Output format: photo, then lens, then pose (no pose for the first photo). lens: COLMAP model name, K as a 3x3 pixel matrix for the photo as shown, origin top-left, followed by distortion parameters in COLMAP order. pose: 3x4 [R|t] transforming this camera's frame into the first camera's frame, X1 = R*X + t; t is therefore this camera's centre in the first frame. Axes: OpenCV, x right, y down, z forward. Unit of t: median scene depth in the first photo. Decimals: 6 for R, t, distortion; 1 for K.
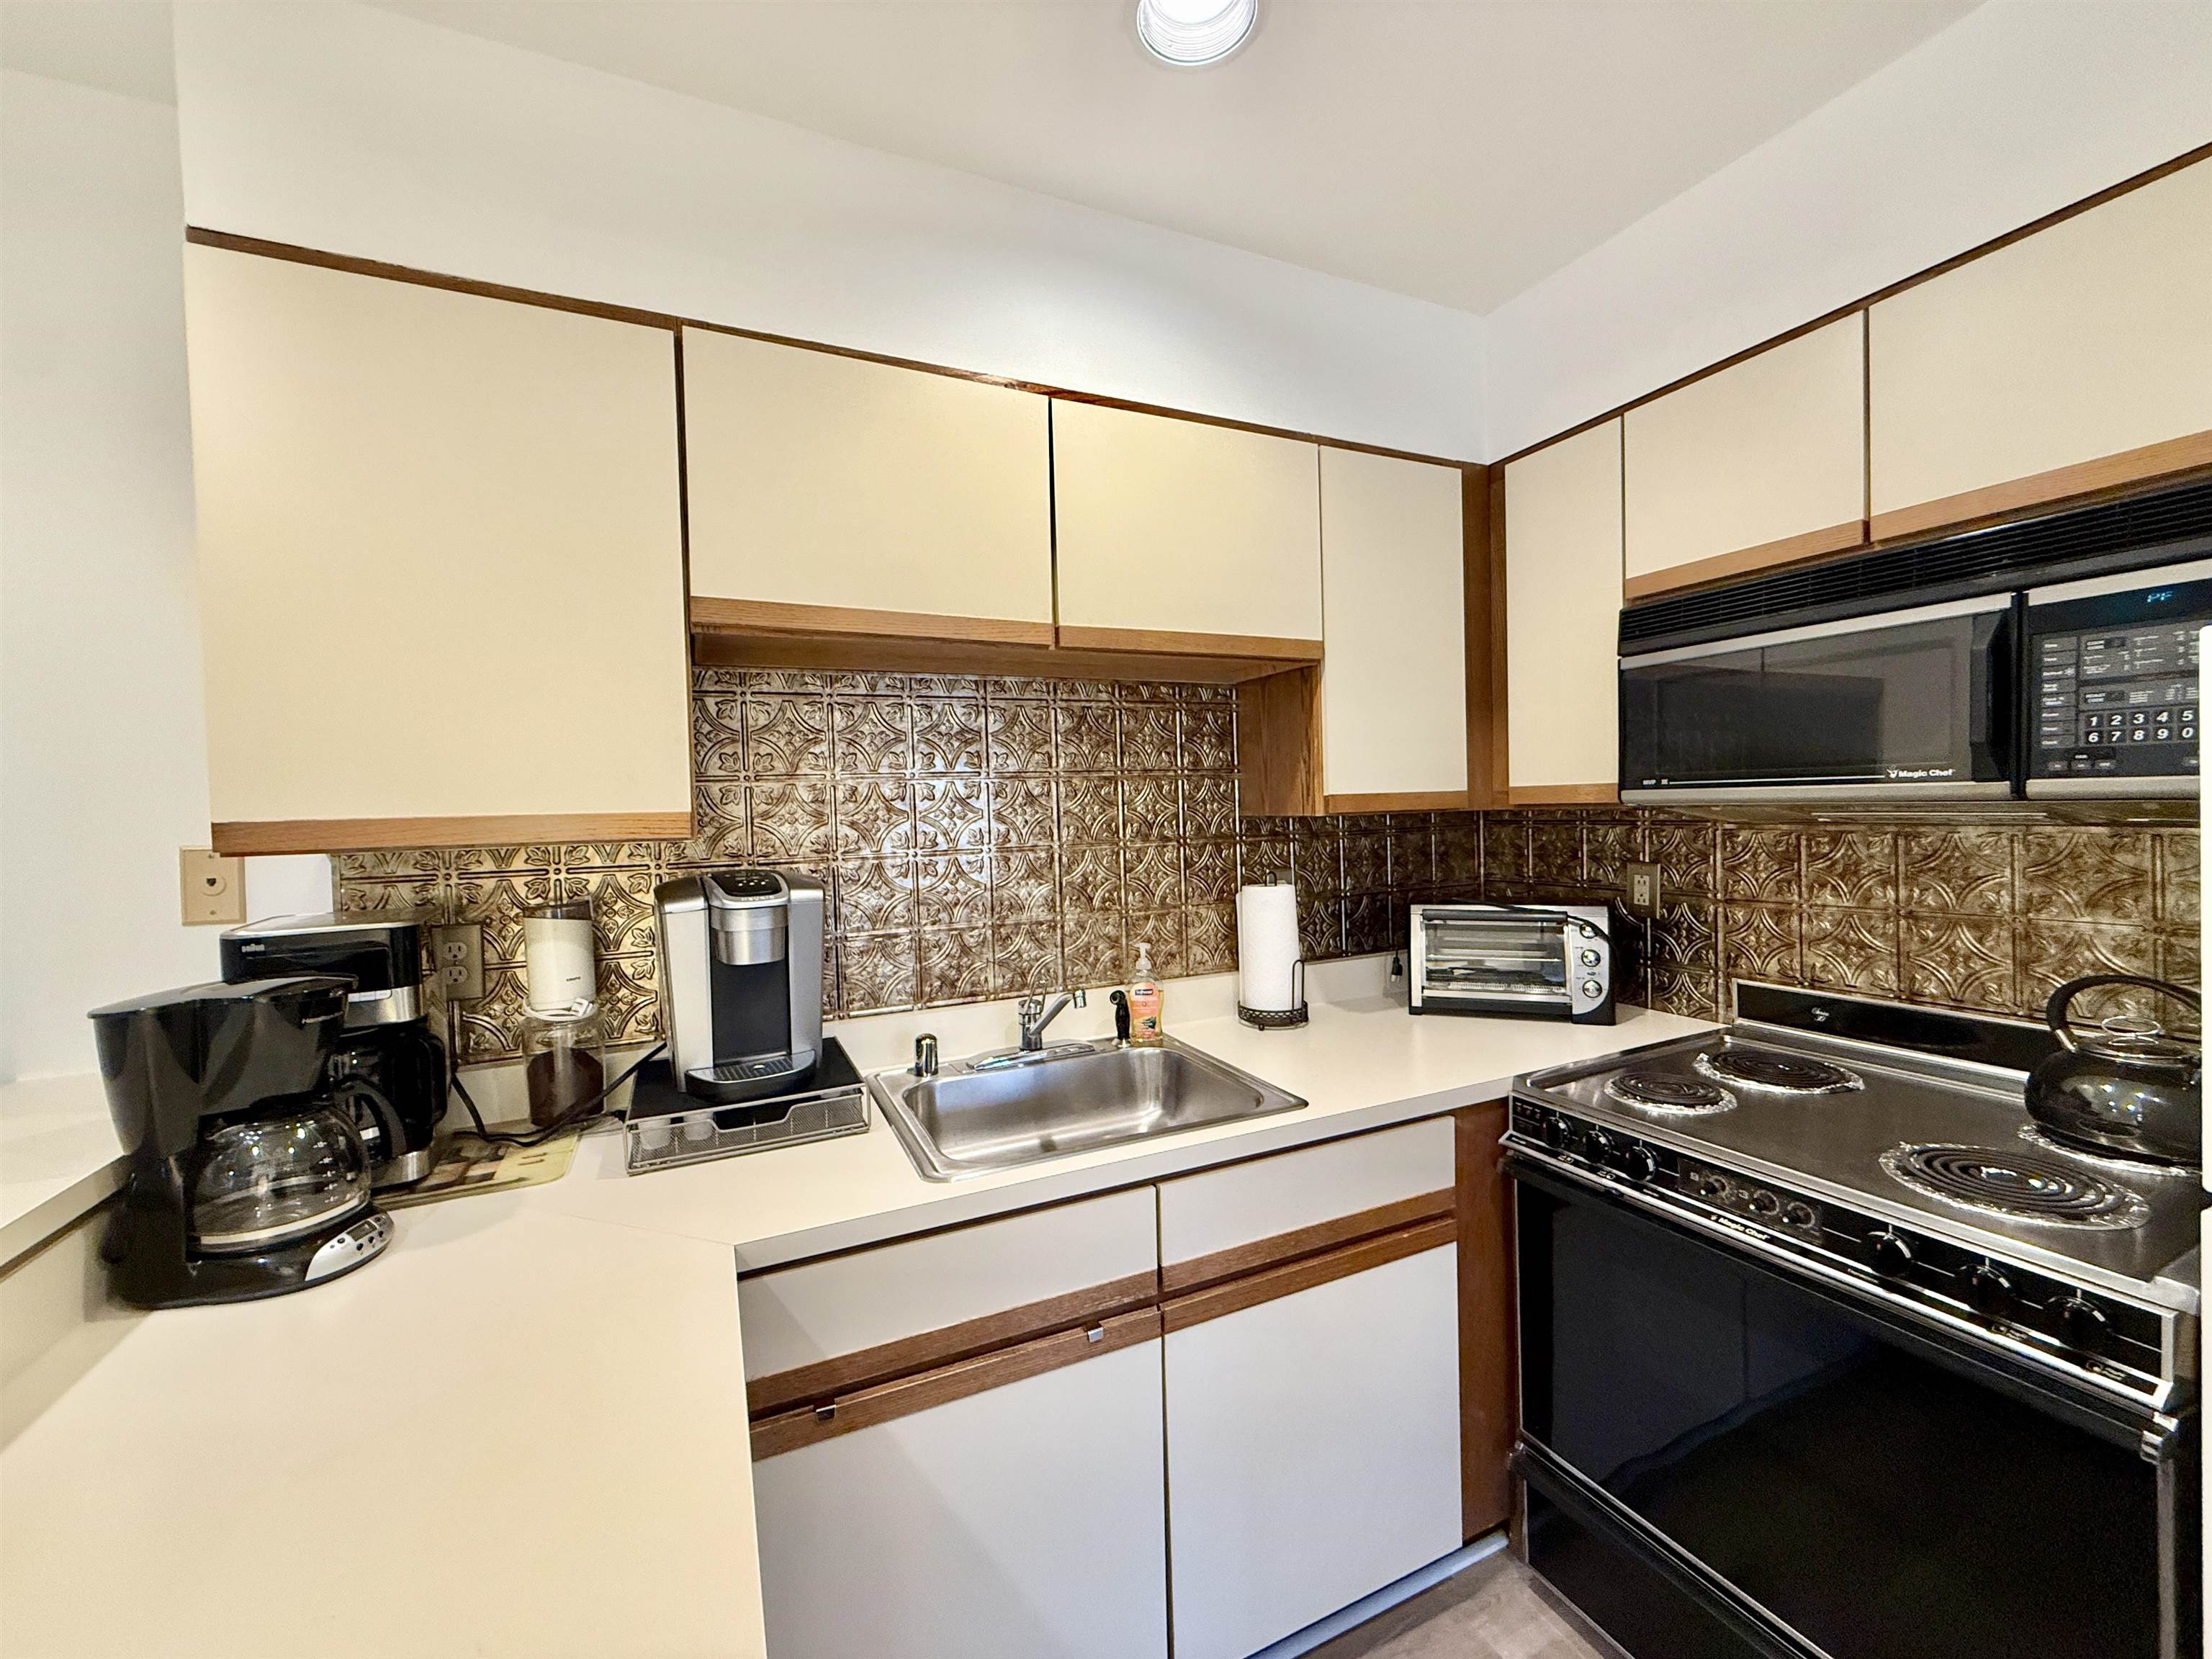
lens RADIAL K [[879.8, 0, 1106.0], [0, 879.8, 826.9], [0, 0, 1]] dist [0.002709, -0.001009]
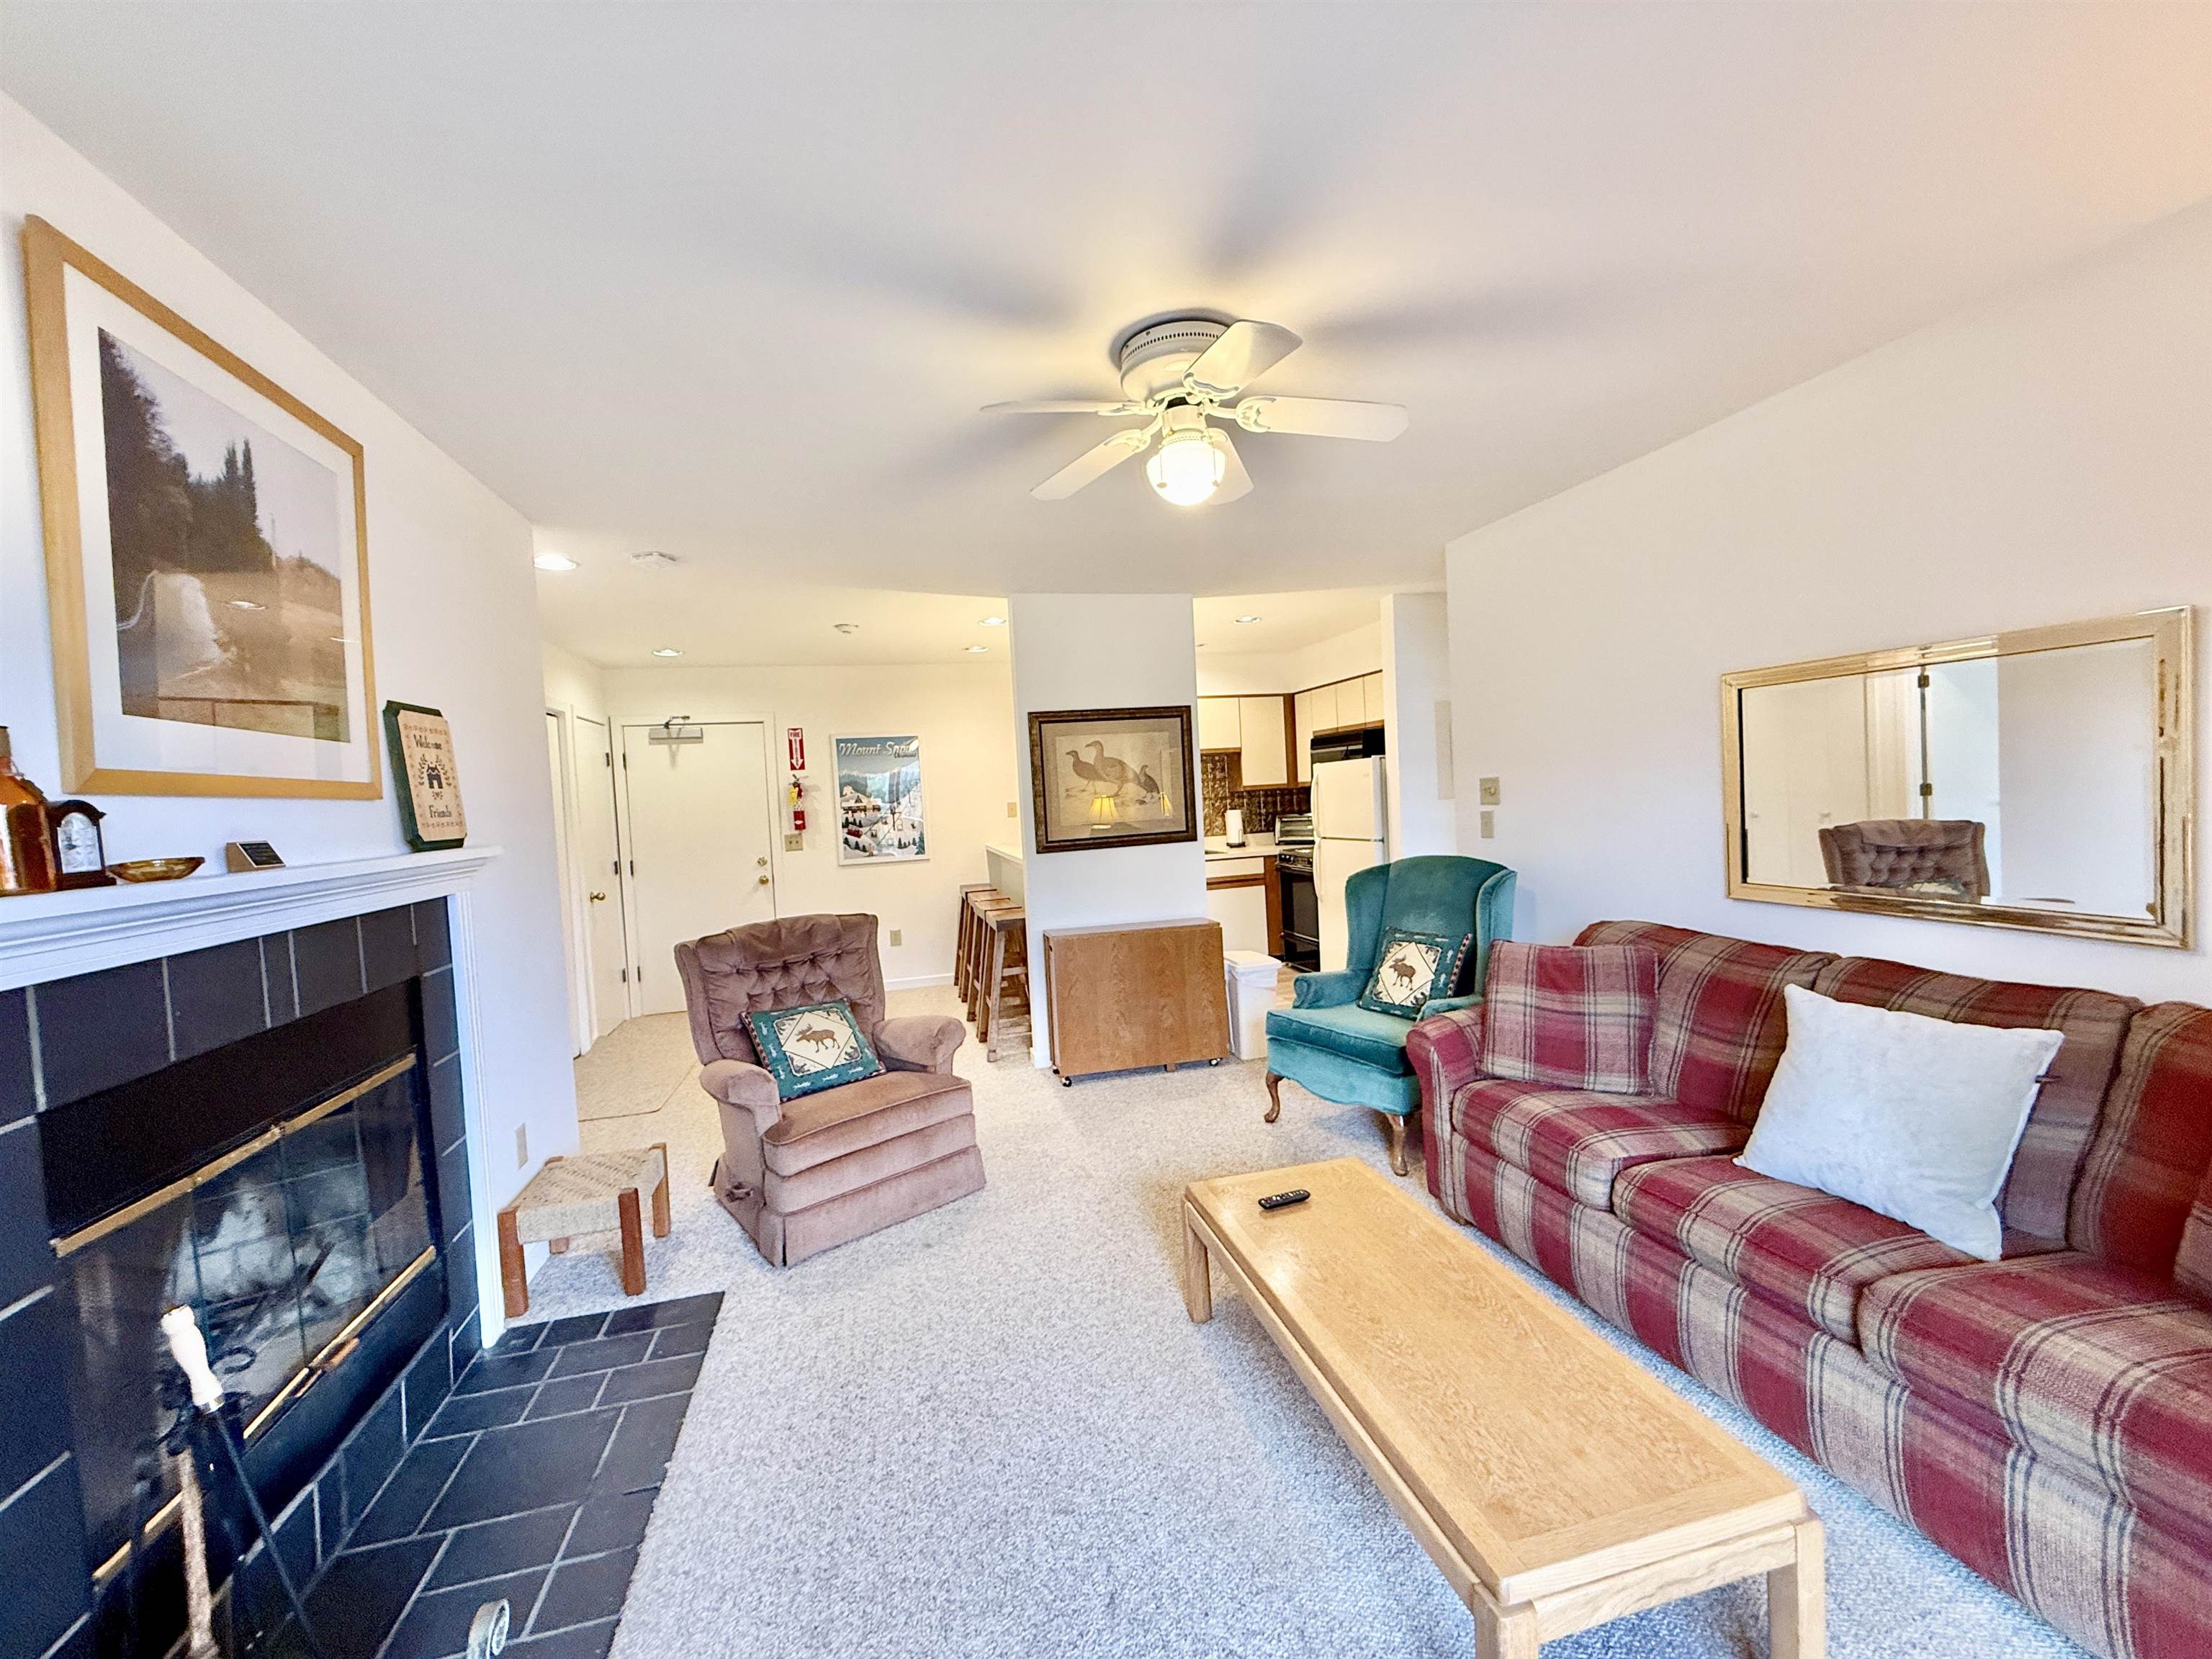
lens RADIAL K [[879.8, 0, 1104.3], [0, 879.8, 824.7], [0, 0, 1]] dist [0.002709, -0.001009]
pose [[0.984415, -0.018596, -0.174876, 0.346045], [0.021619, 0.999648, 0.015401, 0.068144], [0.174528, -0.018942, 0.984470, -3.202822]]
